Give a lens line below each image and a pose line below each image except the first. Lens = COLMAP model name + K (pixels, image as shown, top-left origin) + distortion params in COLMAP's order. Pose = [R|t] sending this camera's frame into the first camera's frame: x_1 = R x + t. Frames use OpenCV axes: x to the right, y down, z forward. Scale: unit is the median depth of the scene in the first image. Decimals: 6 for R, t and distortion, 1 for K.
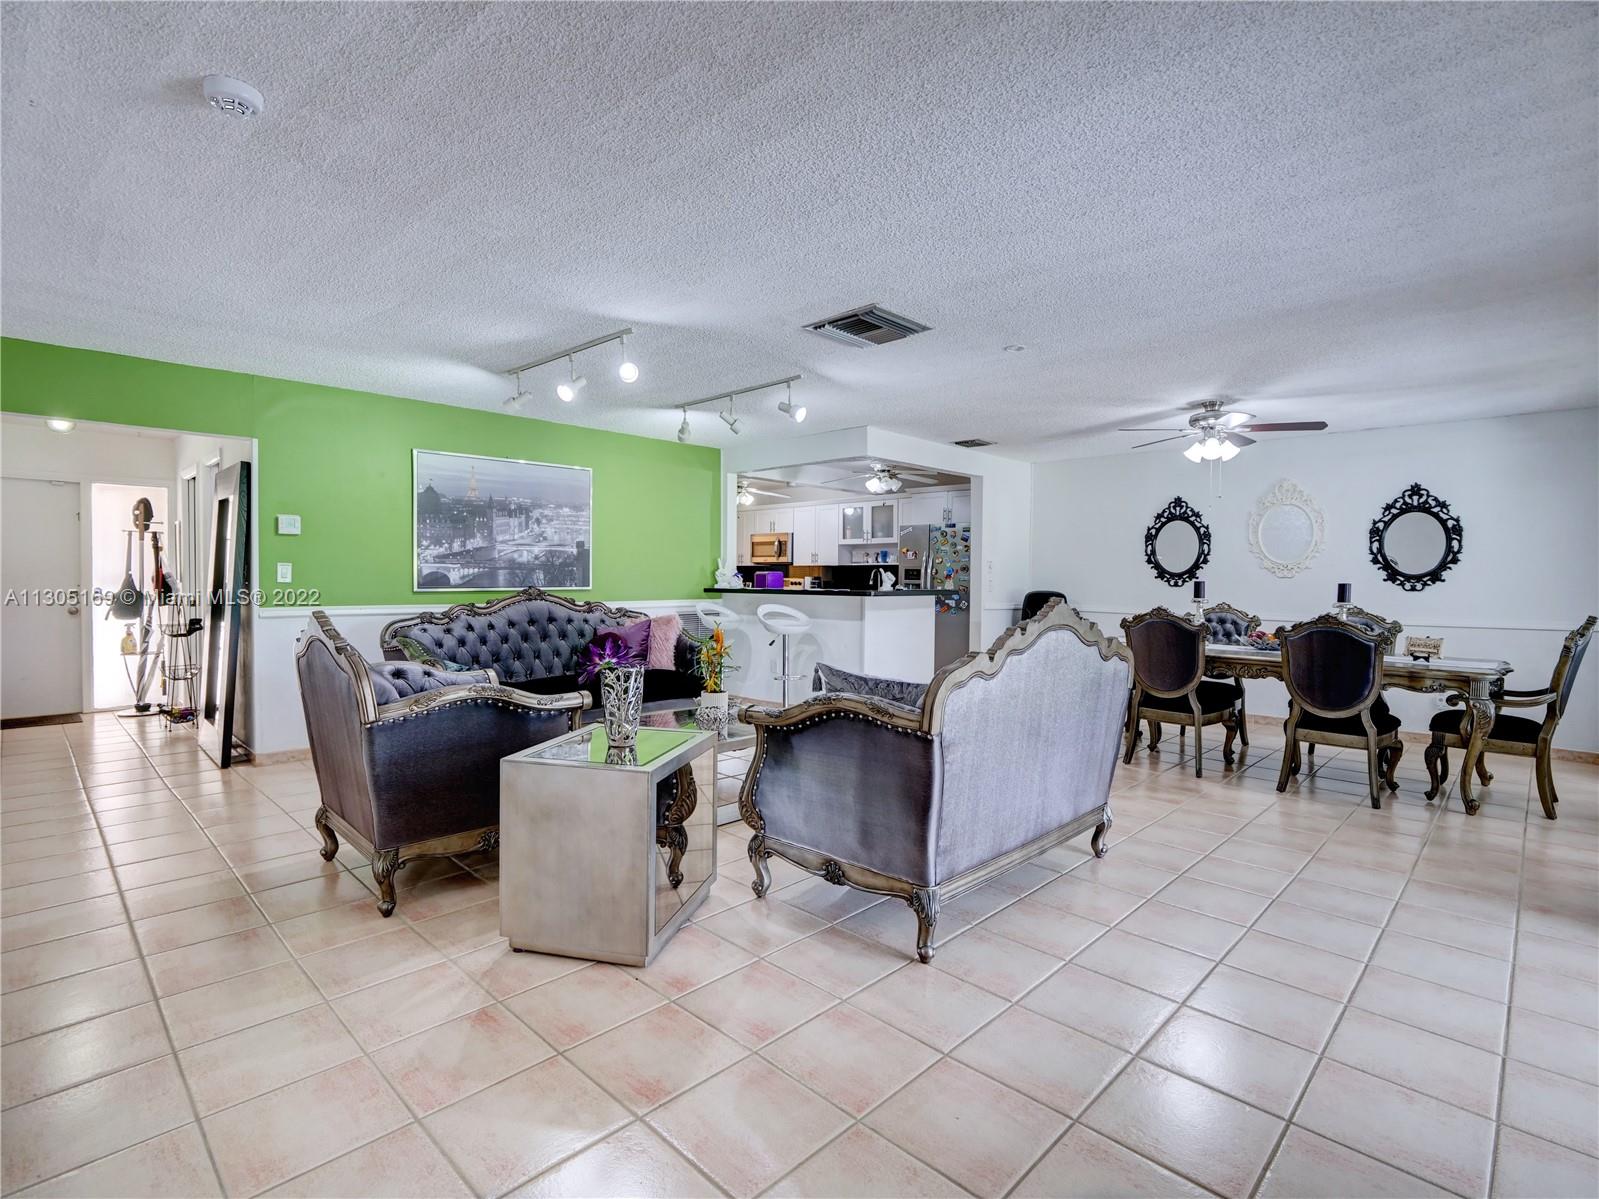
lens RADIAL K [[779.6, 0, 806.3], [0, 779.6, 598.4], [0, 0, 1]] dist [-0.013364, -0.000640]
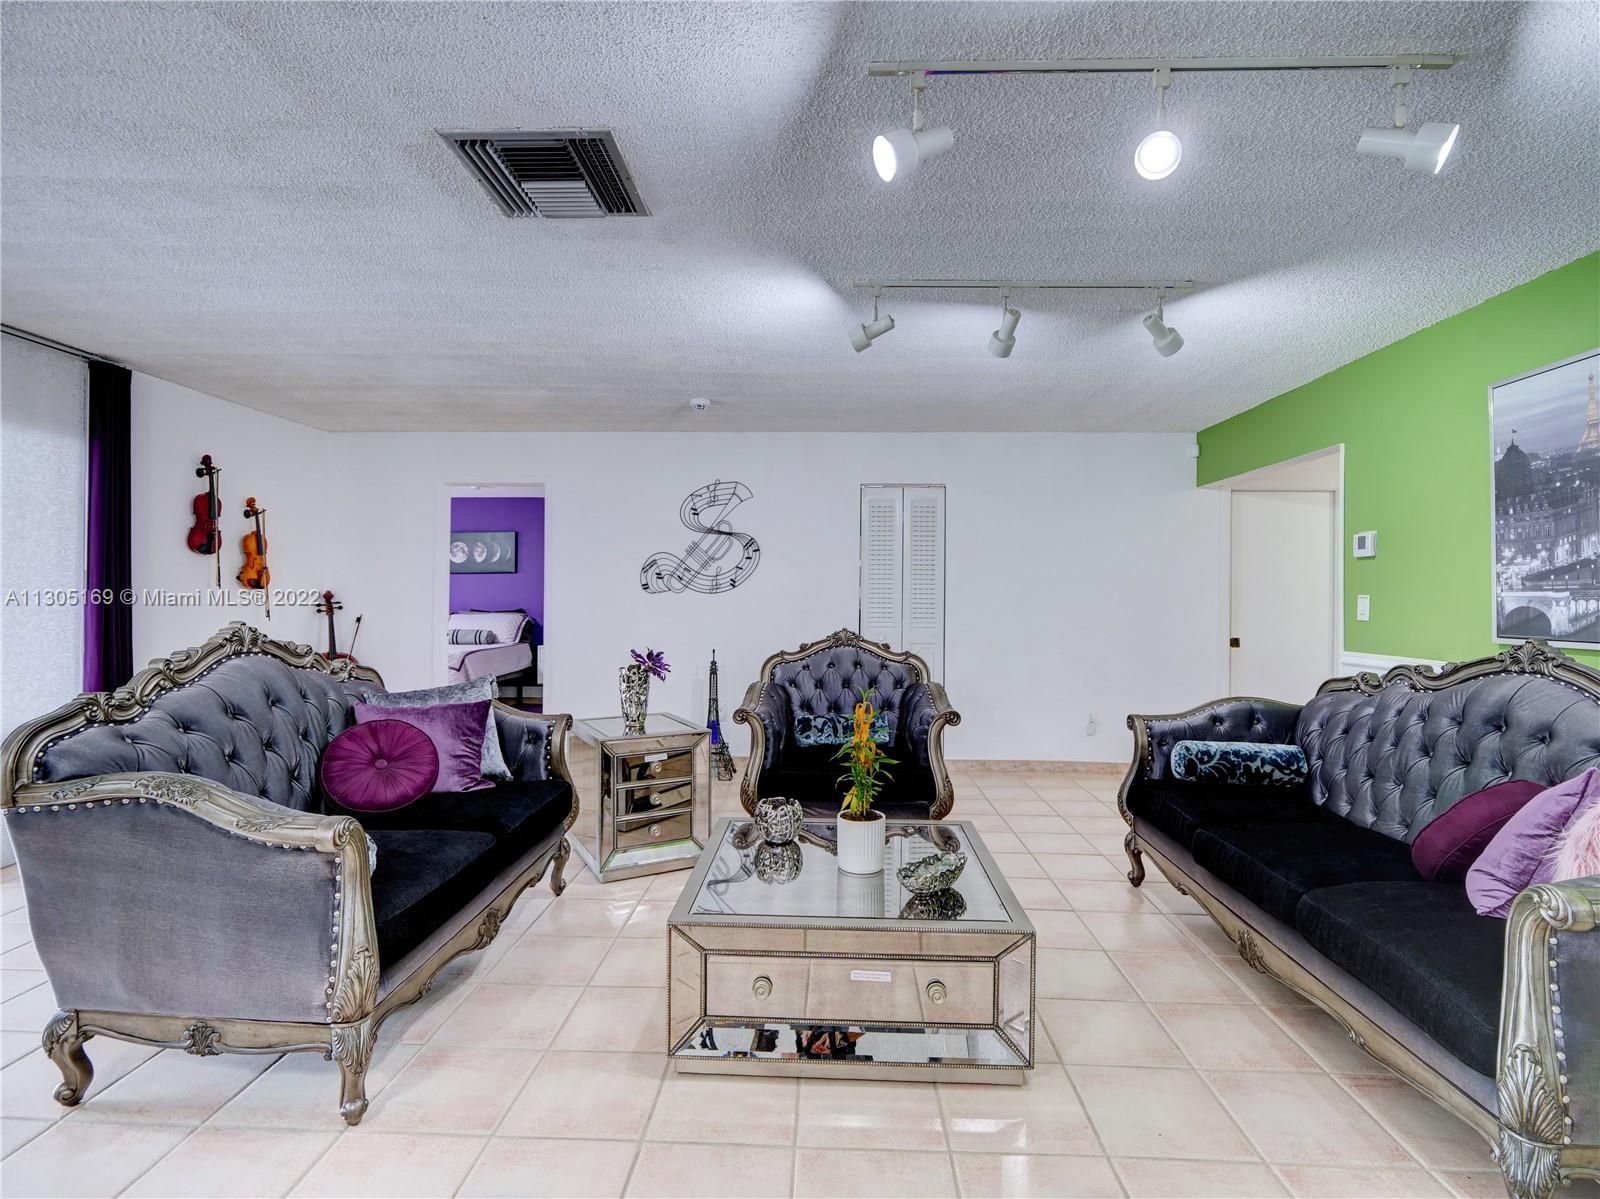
lens RADIAL K [[780.1, 0, 799.2], [0, 780.1, 595.8], [0, 0, 1]] dist [-0.013364, -0.000640]
pose [[-0.748280, -0.015810, -0.663195, 0.199421], [-0.033223, 0.999355, 0.013661, -0.029767], [0.662551, 0.032256, -0.748322, 0.966095]]
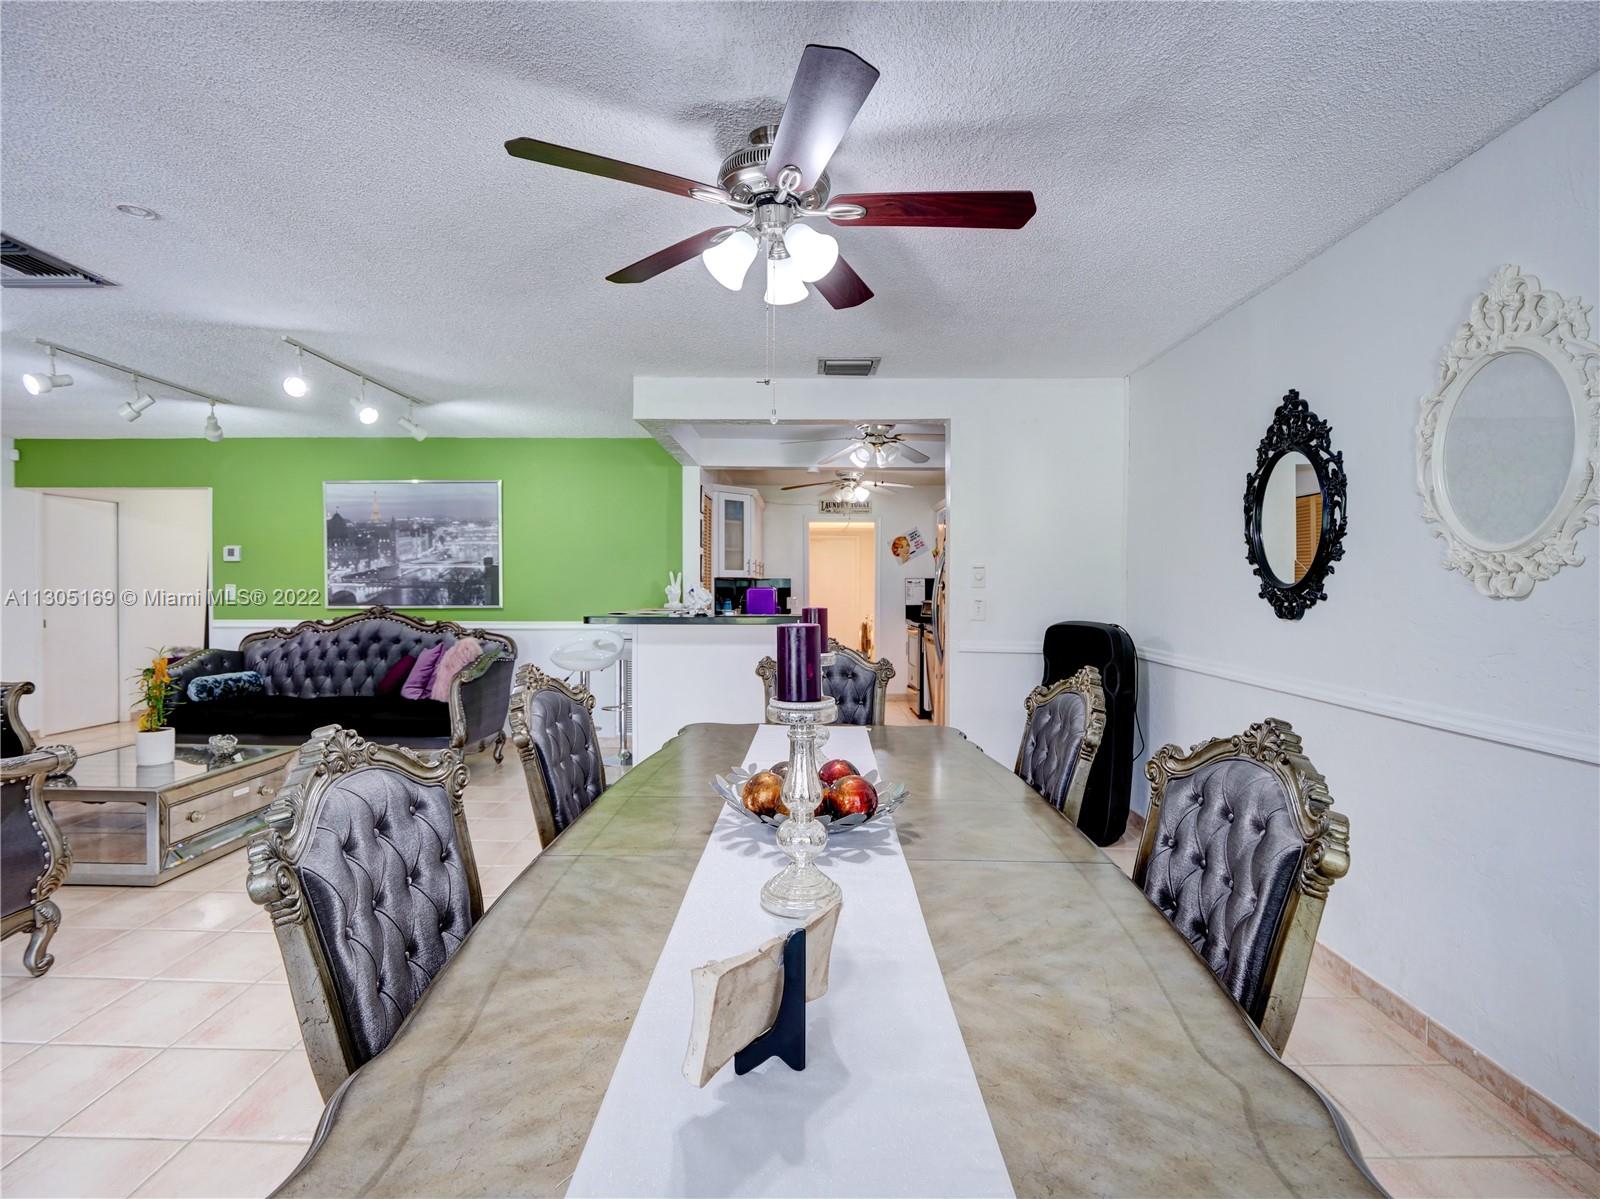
lens RADIAL K [[780.1, 0, 804.6], [0, 780.1, 597.0], [0, 0, 1]] dist [-0.013364, -0.000640]
pose [[0.690756, 0.002329, -0.723084, 0.697176], [-0.016607, 0.999782, -0.012645, -0.020140], [0.722897, 0.020743, 0.690644, 0.648655]]
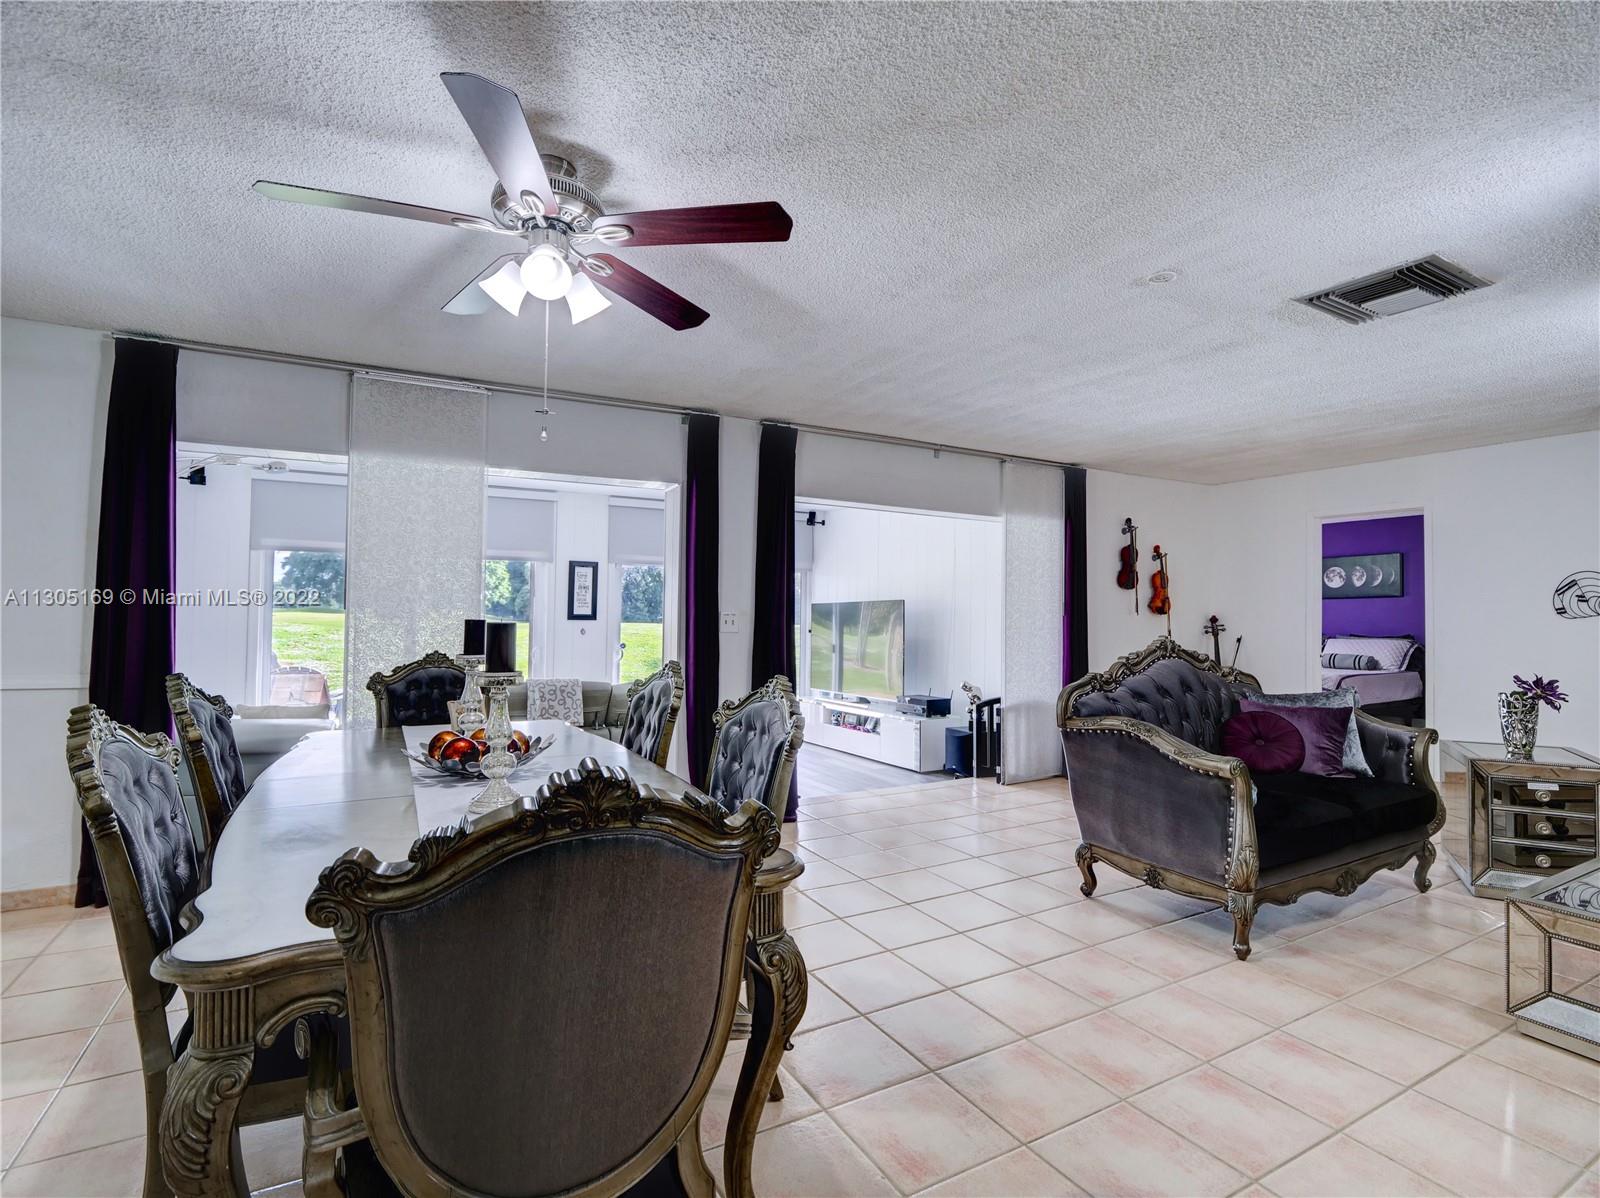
lens RADIAL K [[780.1, 0, 805.9], [0, 780.1, 592.8], [0, 0, 1]] dist [-0.013364, -0.000640]
pose [[-0.956745, -0.012004, 0.290679, 0.244376], [-0.011505, 0.999928, 0.003425, -0.034536], [-0.290700, -0.000067, -0.956814, 1.152794]]
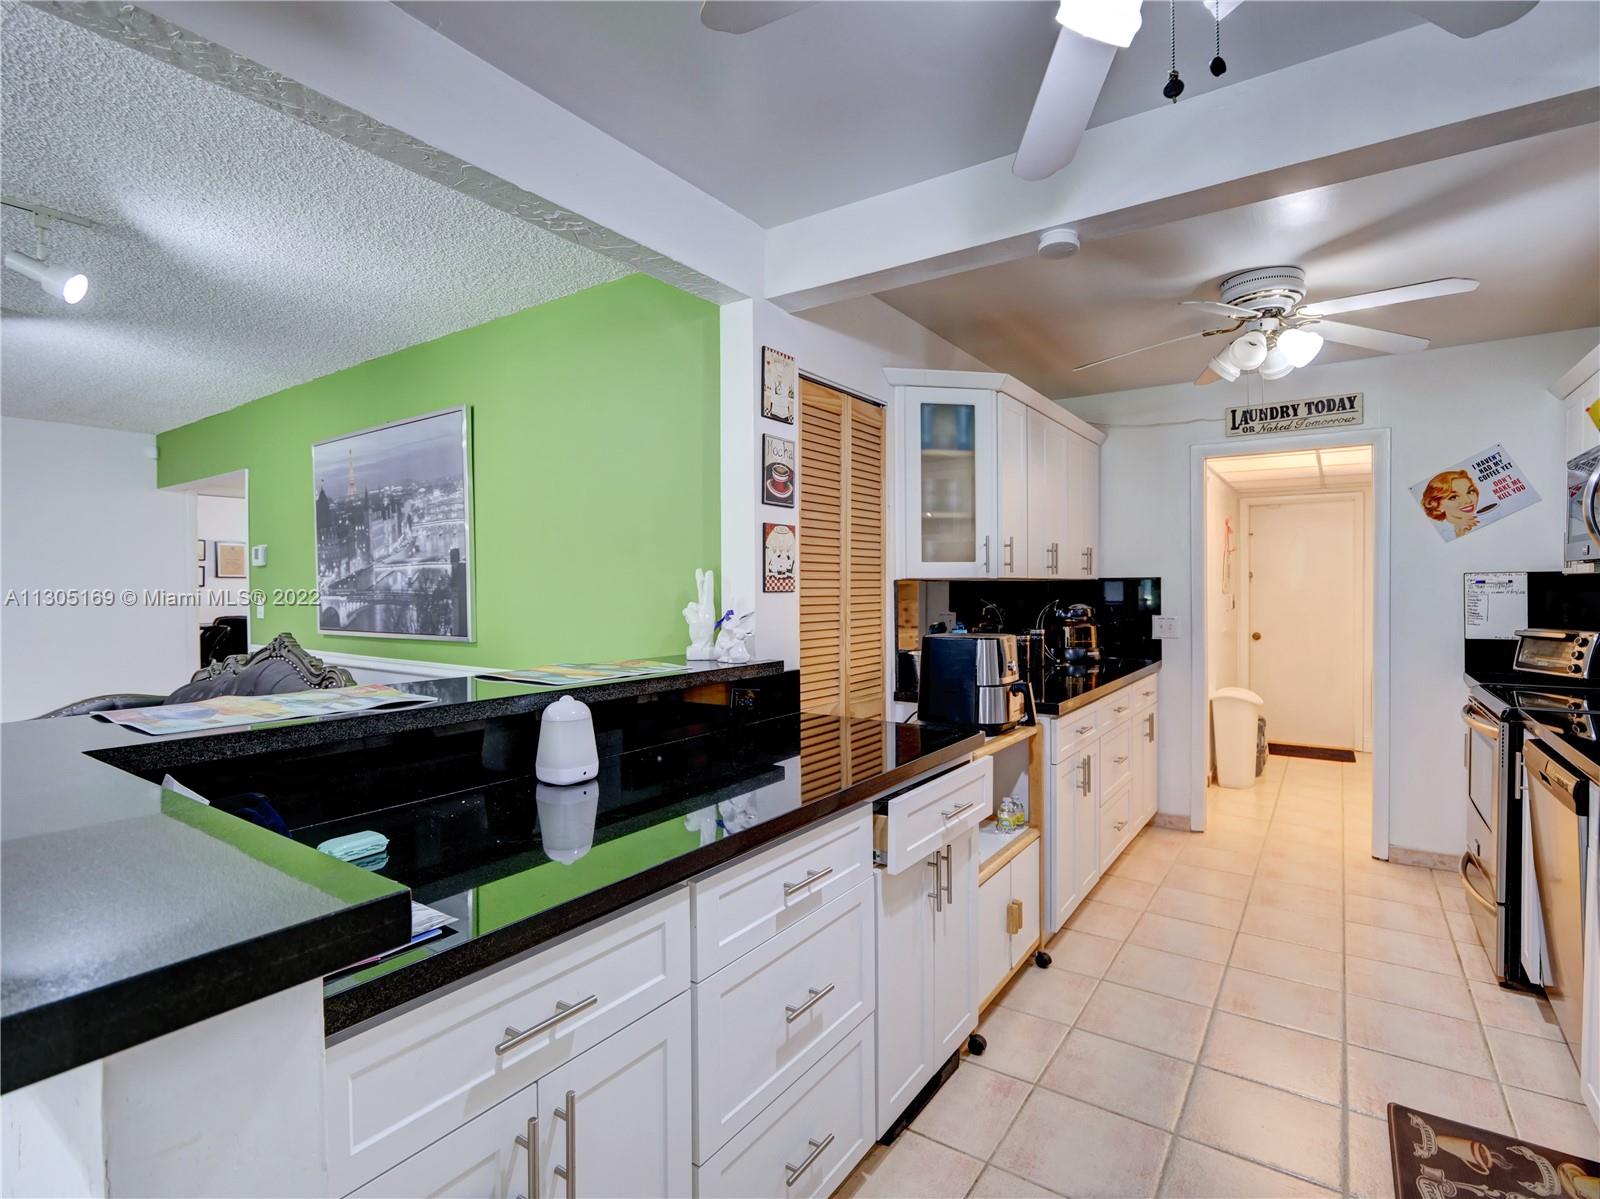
lens RADIAL K [[780.1, 0, 806.7], [0, 780.1, 594.5], [0, 0, 1]] dist [-0.013364, -0.000640]
pose [[0.162141, 0.002080, -0.986765, 0.275092], [-0.020532, 0.999788, -0.001266, -0.049331], [0.986554, 0.020466, 0.162149, 1.198290]]
